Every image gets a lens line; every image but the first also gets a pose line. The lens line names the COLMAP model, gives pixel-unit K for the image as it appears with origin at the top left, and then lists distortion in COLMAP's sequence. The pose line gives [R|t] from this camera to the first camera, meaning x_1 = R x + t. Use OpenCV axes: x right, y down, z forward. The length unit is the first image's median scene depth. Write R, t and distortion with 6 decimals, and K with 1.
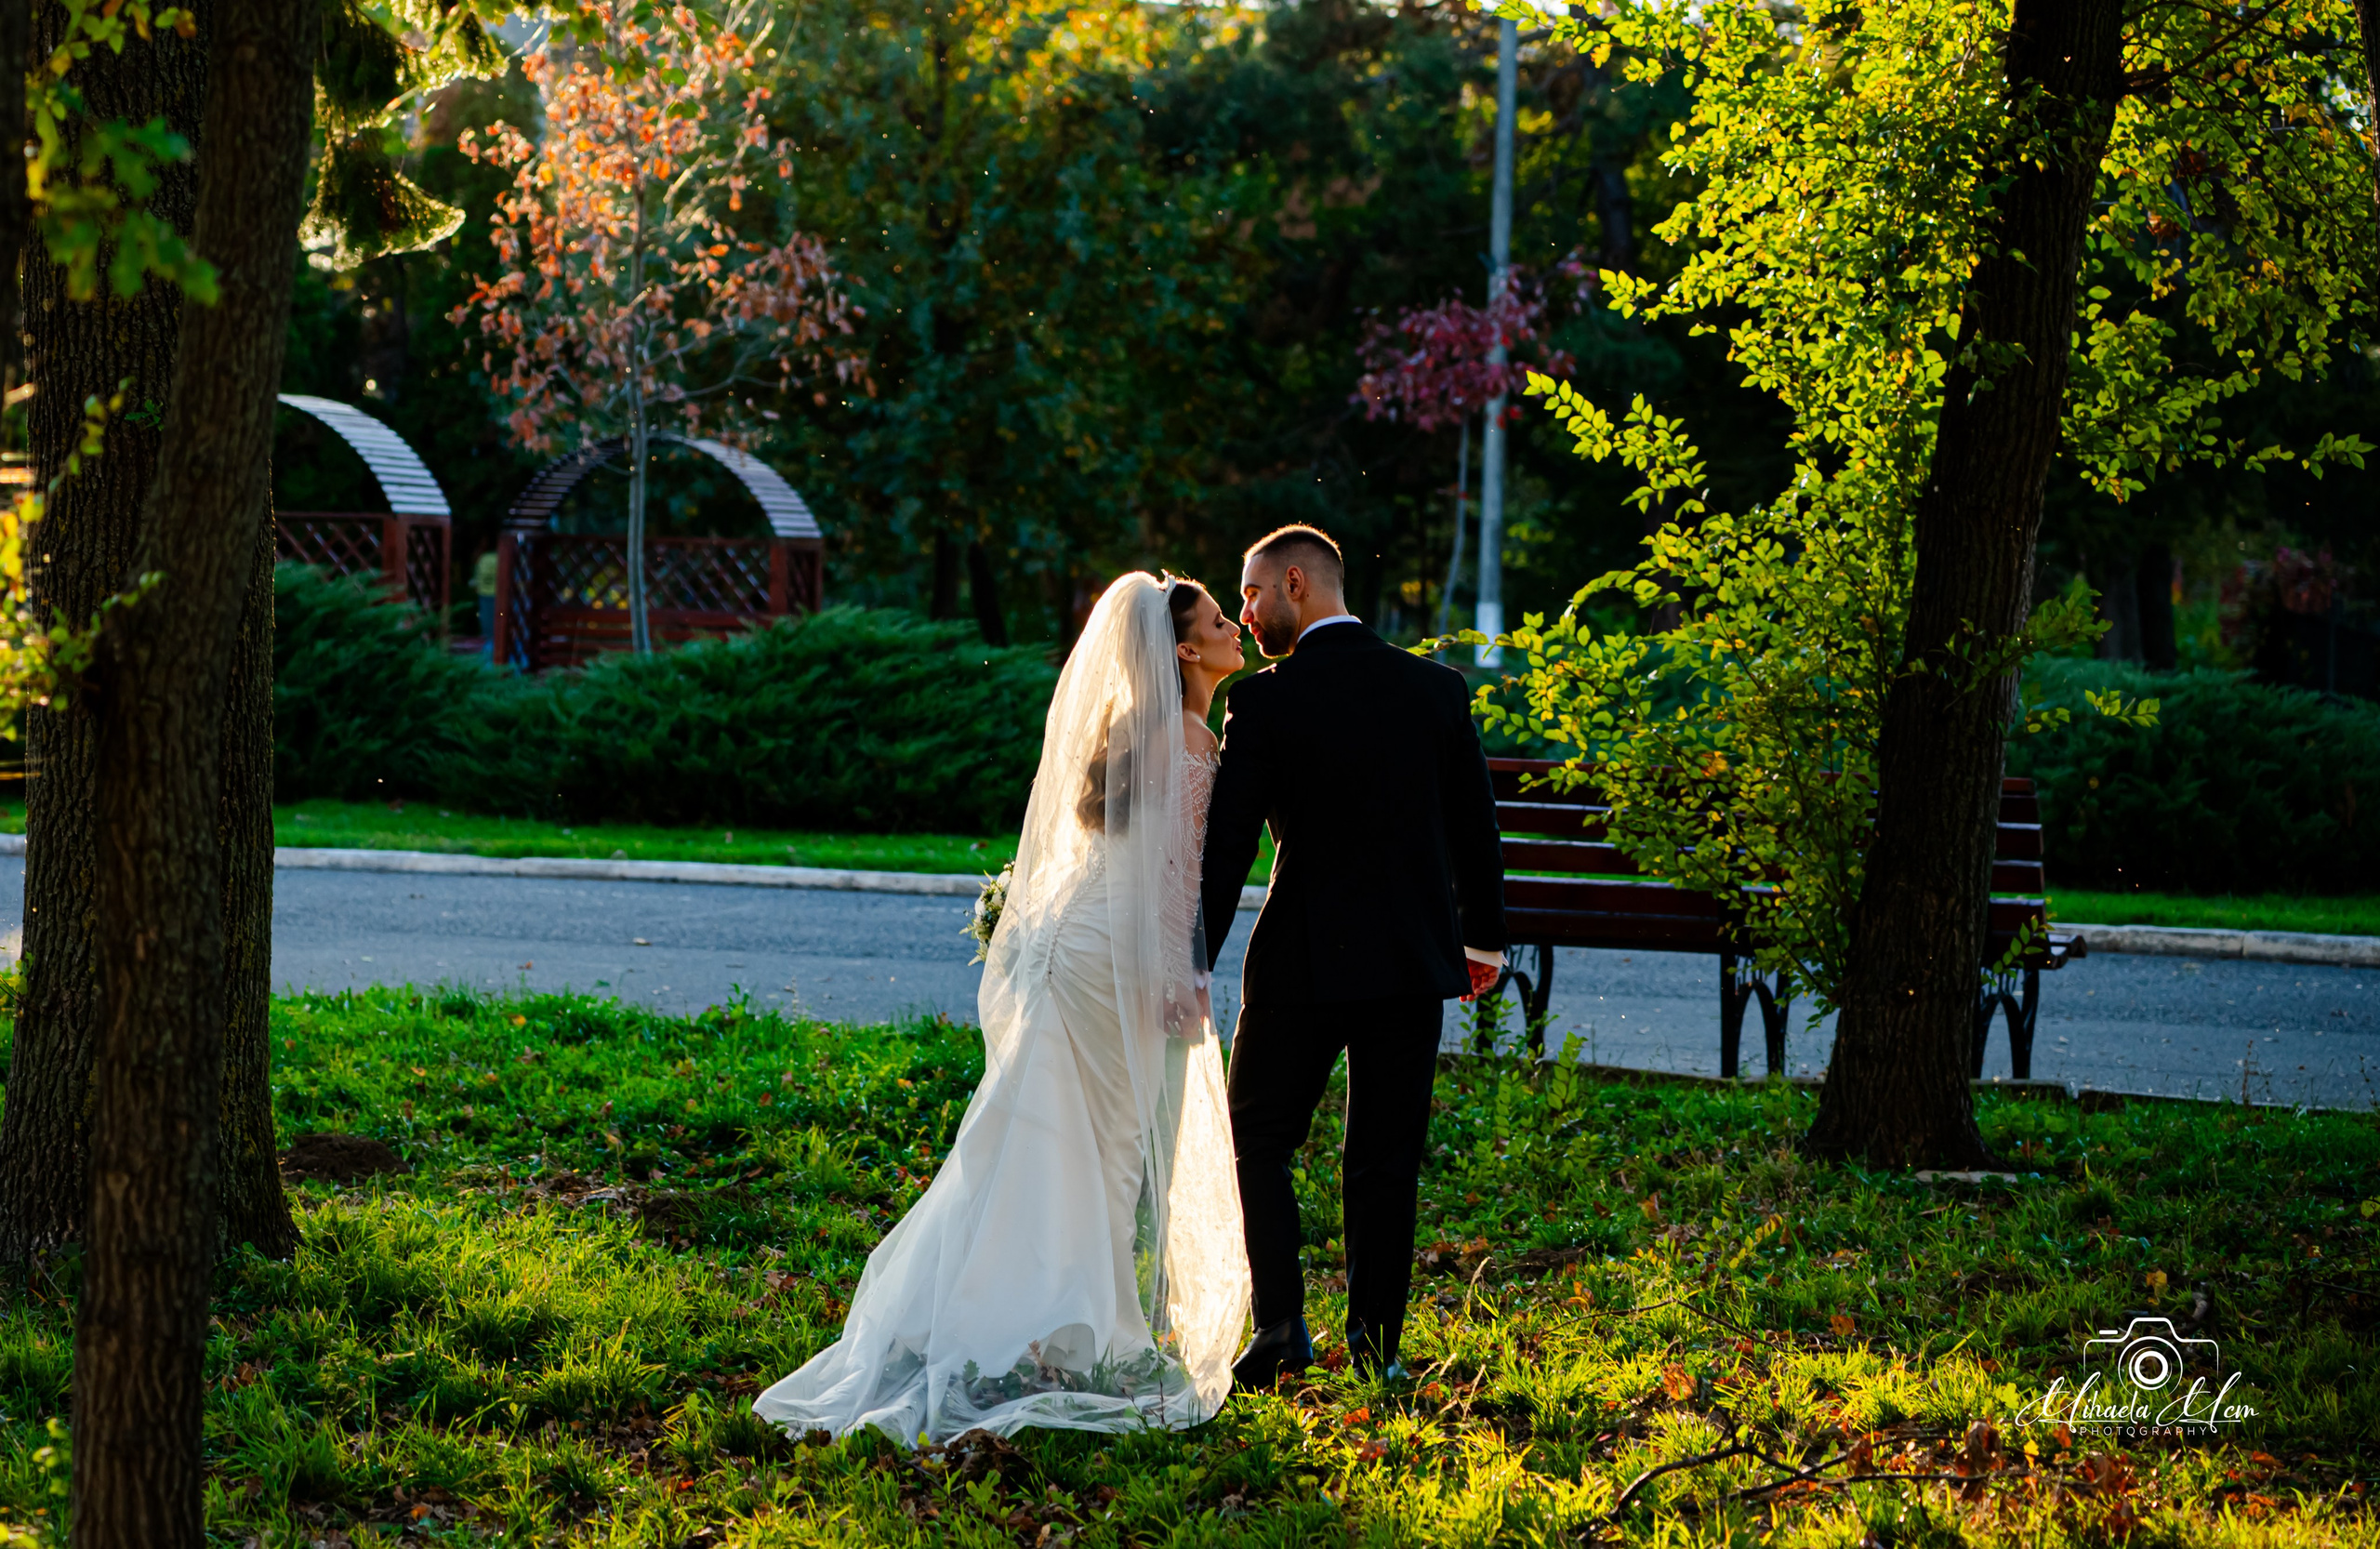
lens RADIAL K [[7177.1, 0, 1178.4], [0, 7177.1, 752.0], [0, 0, 1]] dist [-0.005443, 0.000000]
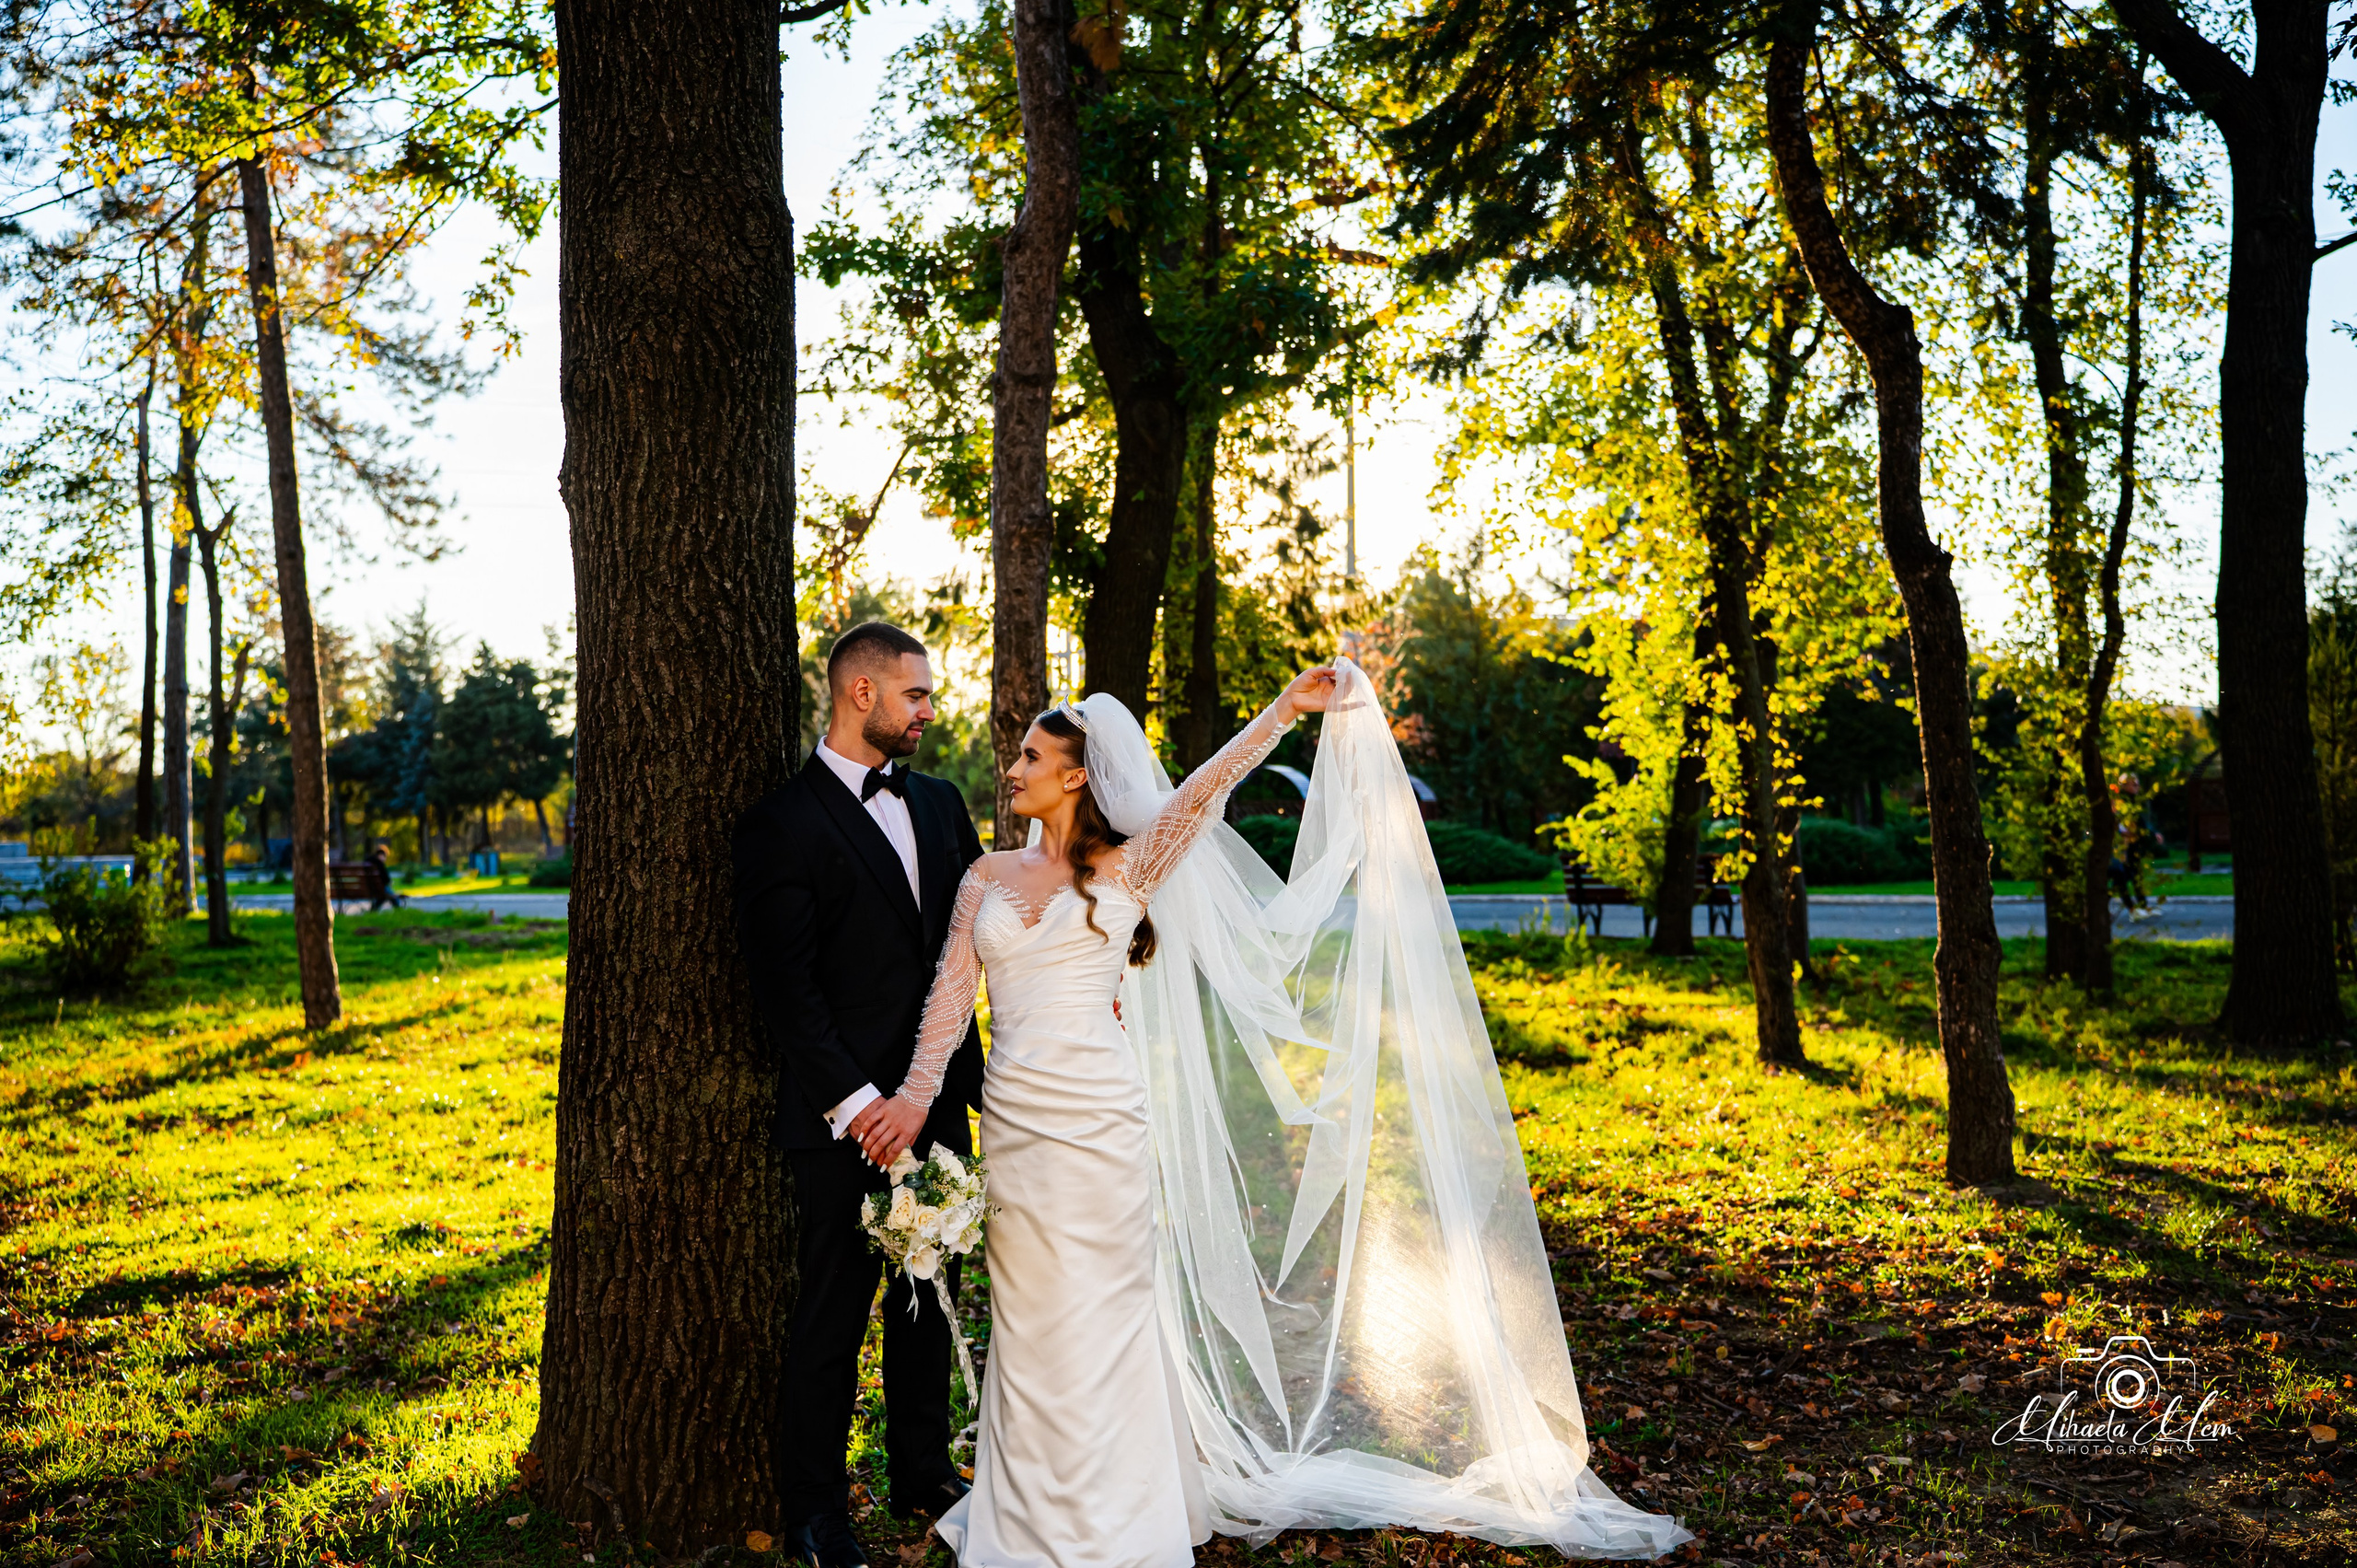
lens RADIAL K [[2300.7, 0, 1171.9], [0, 2300.7, 777.8], [0, 0, 1]] dist [0.000156, 0.000000]
pose [[0.983152, -0.050622, -0.175642, 0.054360], [0.043462, 0.998069, -0.044374, 0.004980], [0.177550, 0.035993, 0.983453, -0.233356]]
